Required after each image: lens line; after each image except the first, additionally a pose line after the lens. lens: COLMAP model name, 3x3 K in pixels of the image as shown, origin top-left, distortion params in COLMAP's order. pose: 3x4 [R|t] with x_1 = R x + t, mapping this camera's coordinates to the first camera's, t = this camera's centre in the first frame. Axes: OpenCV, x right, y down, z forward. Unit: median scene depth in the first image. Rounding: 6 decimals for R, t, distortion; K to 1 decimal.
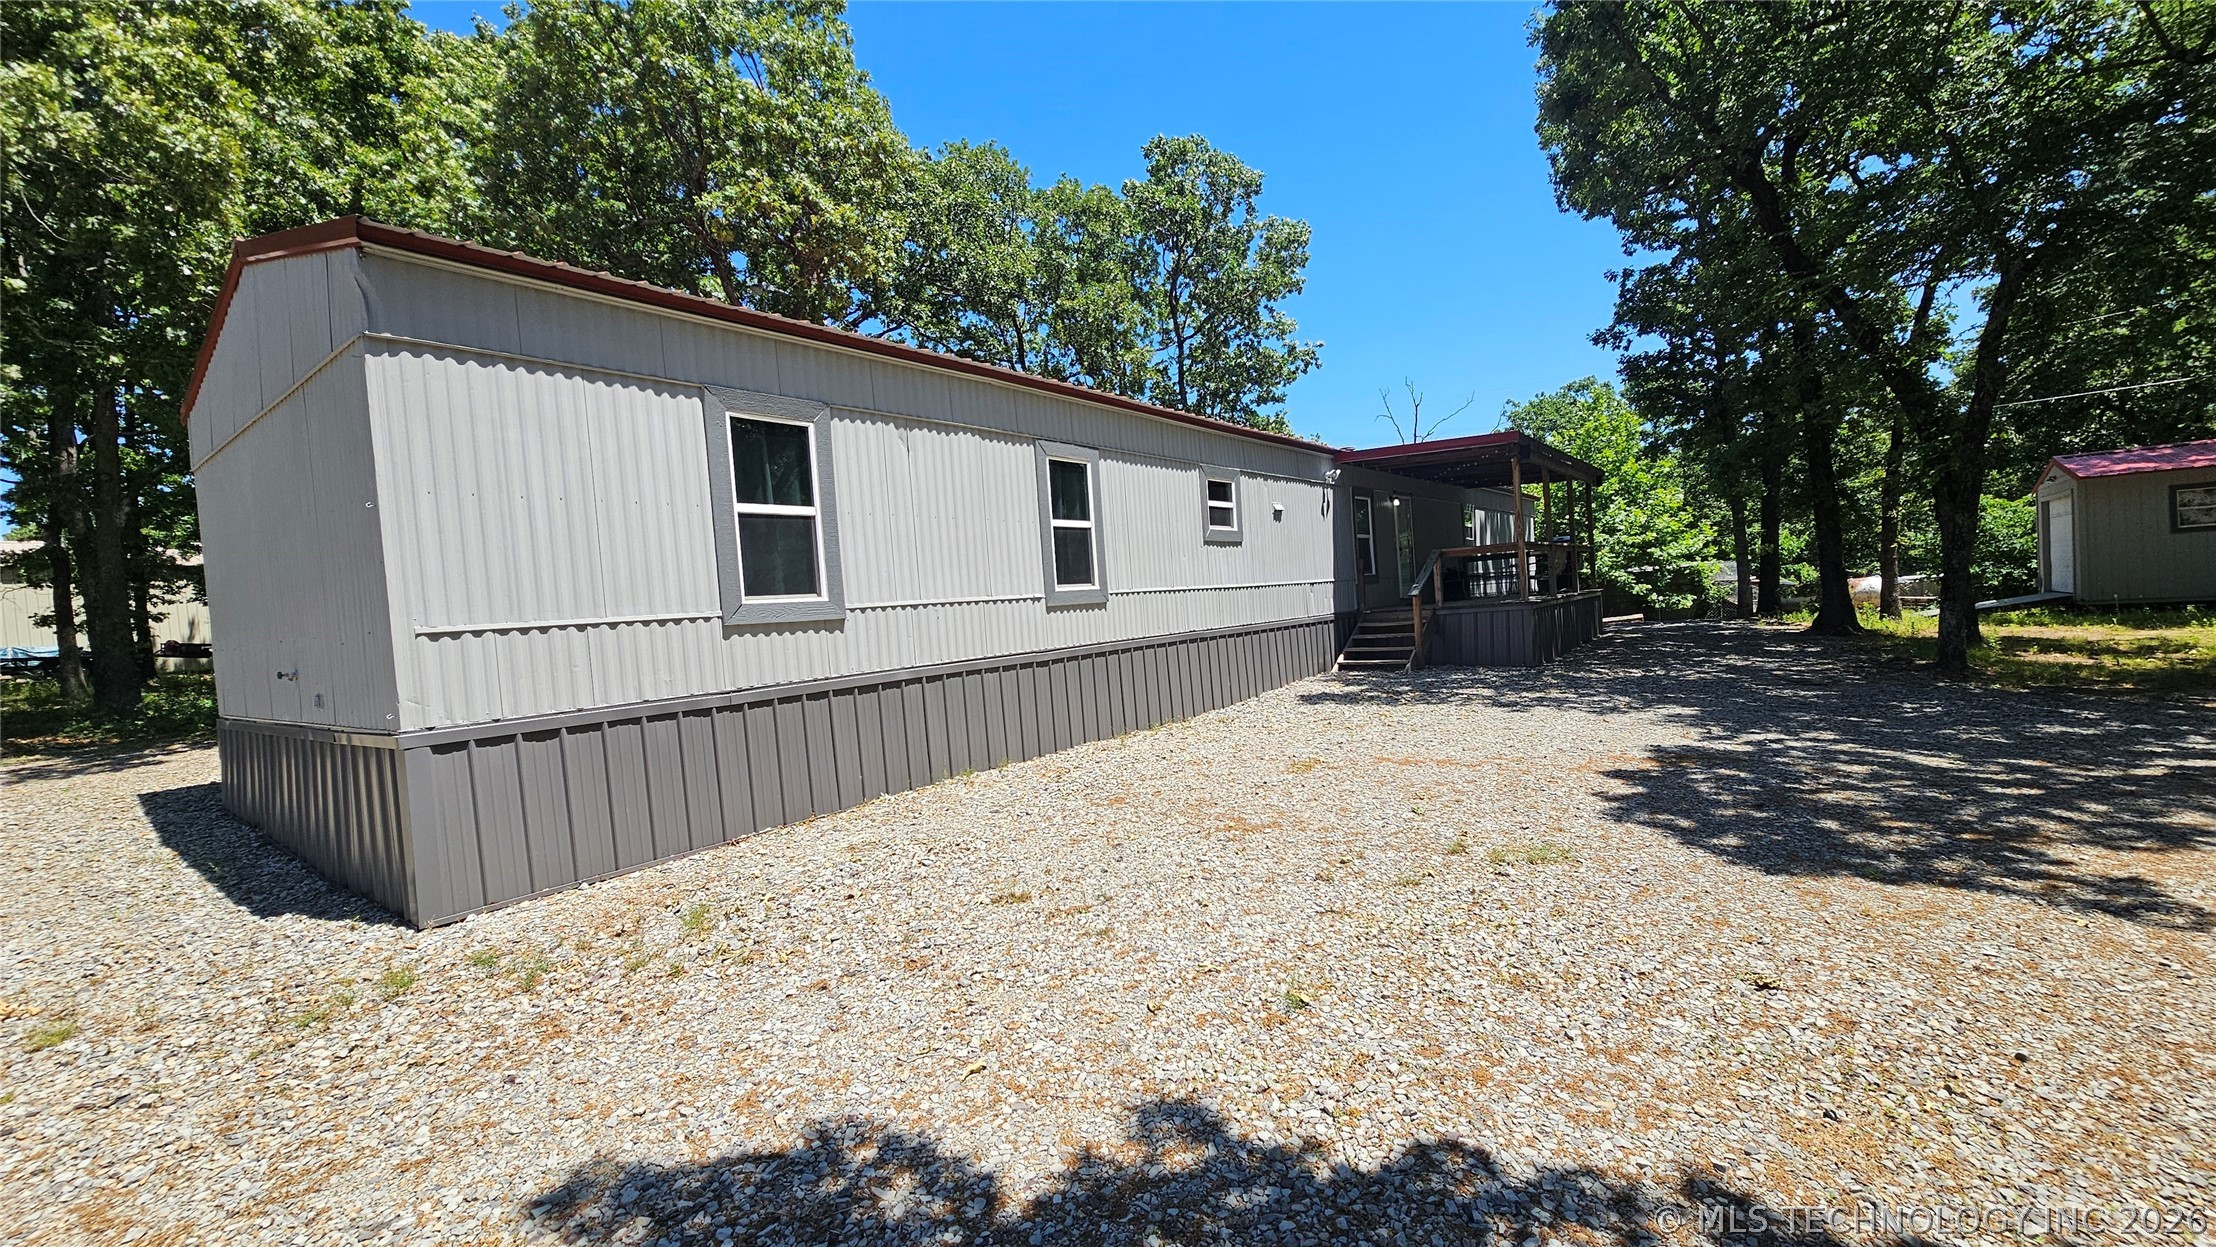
lens RADIAL K [[904.4, 0, 1104.3], [0, 904.4, 637.8], [0, 0, 1]] dist [0.009986, -0.000984]
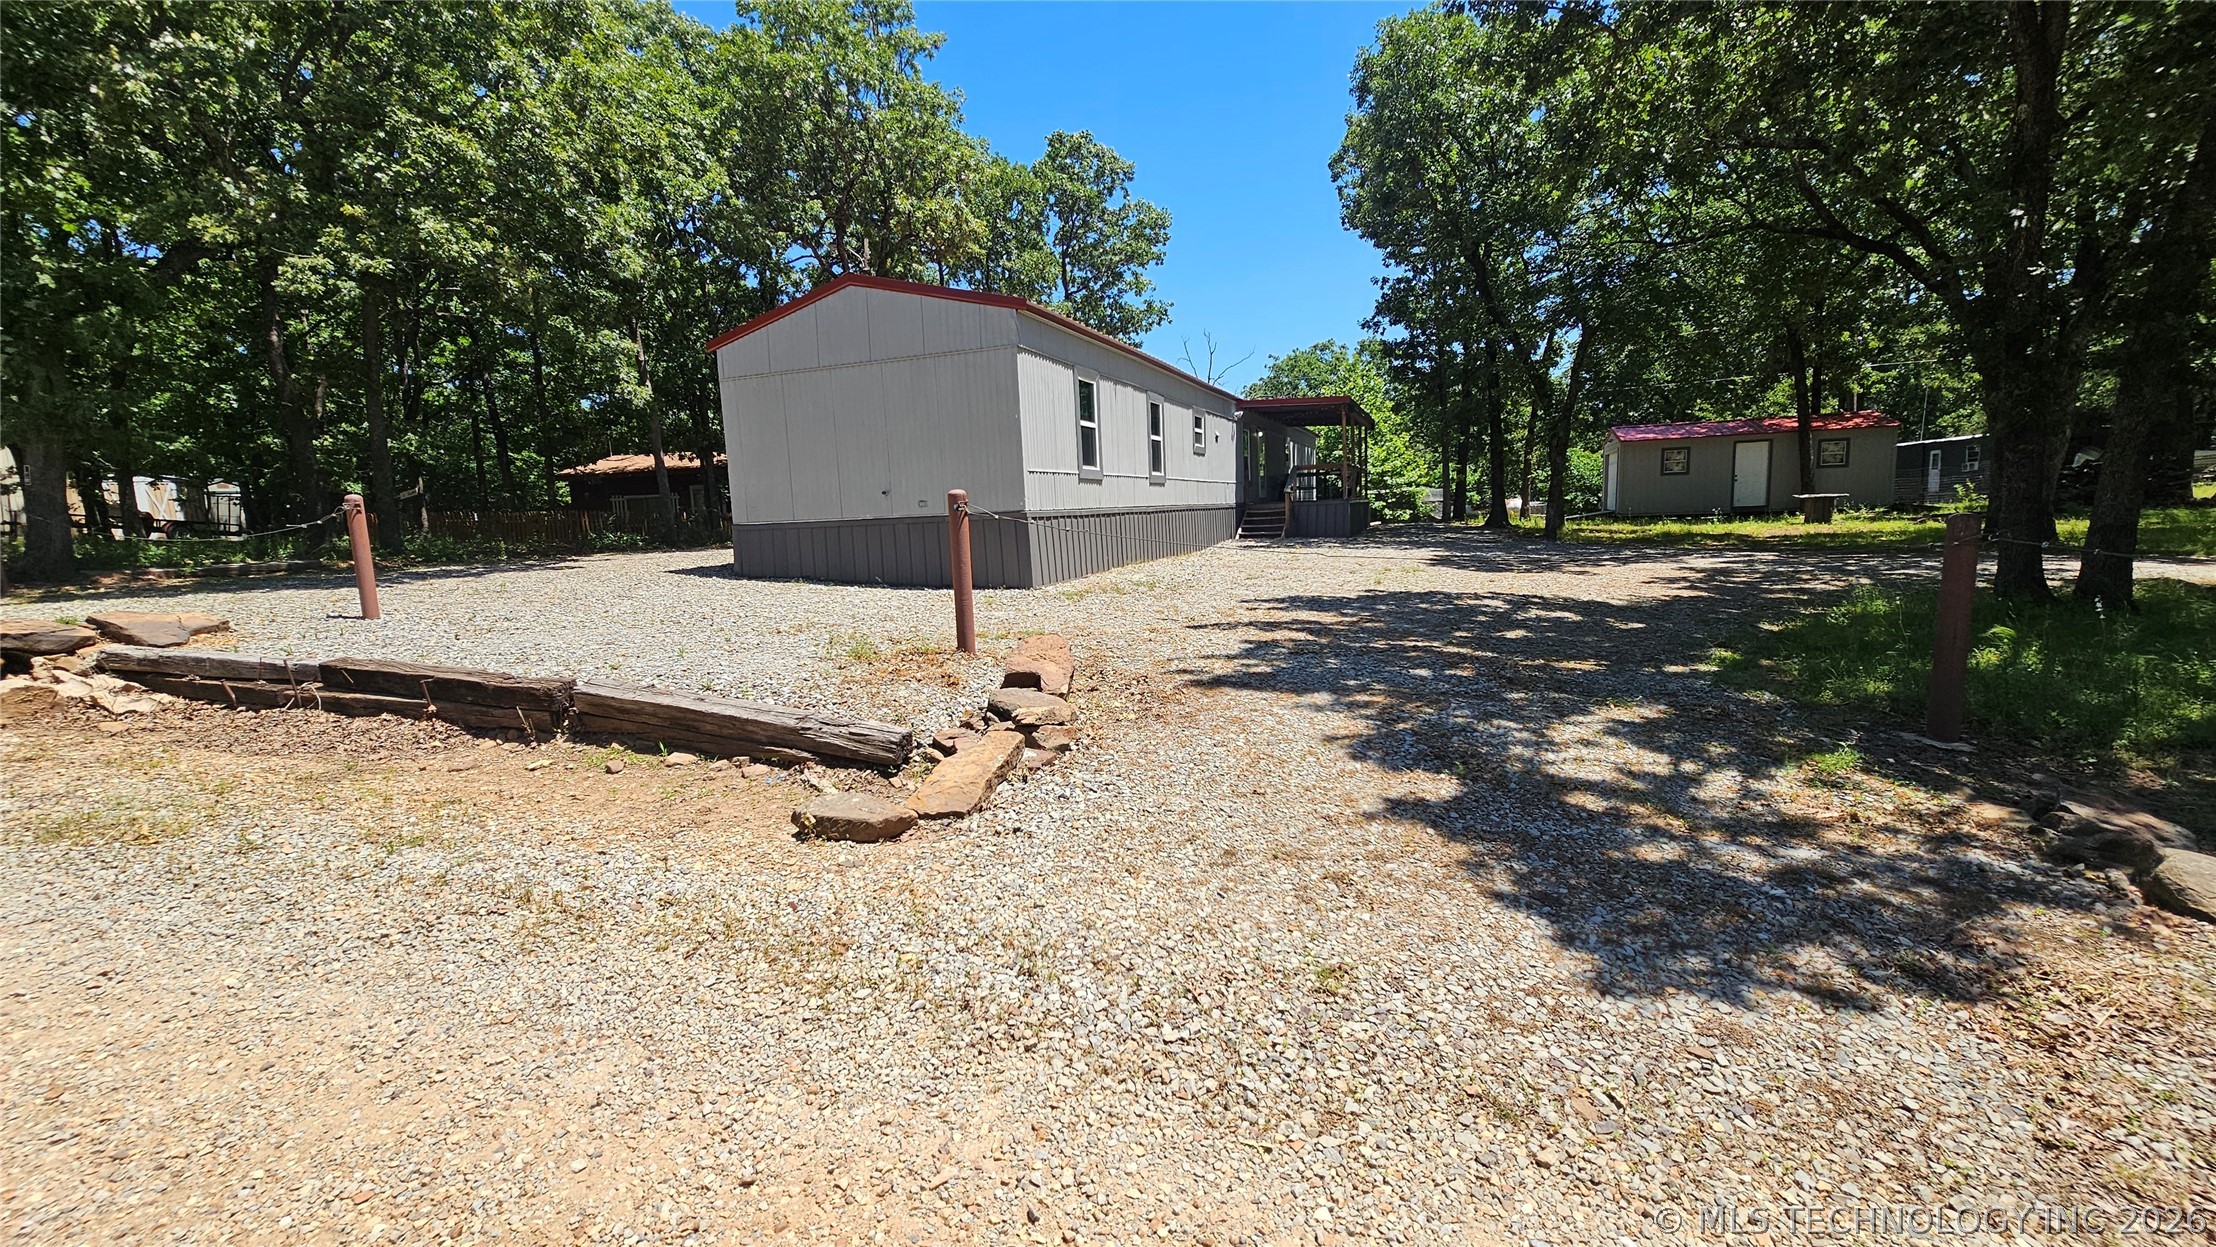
lens RADIAL K [[904.4, 0, 1111.6], [0, 904.4, 623.0], [0, 0, 1]] dist [0.009986, -0.000984]
pose [[0.958546, -0.001134, 0.284937, -0.275909], [-0.019539, 0.997377, 0.069701, 0.051686], [-0.284268, -0.072379, 0.956009, -0.316608]]
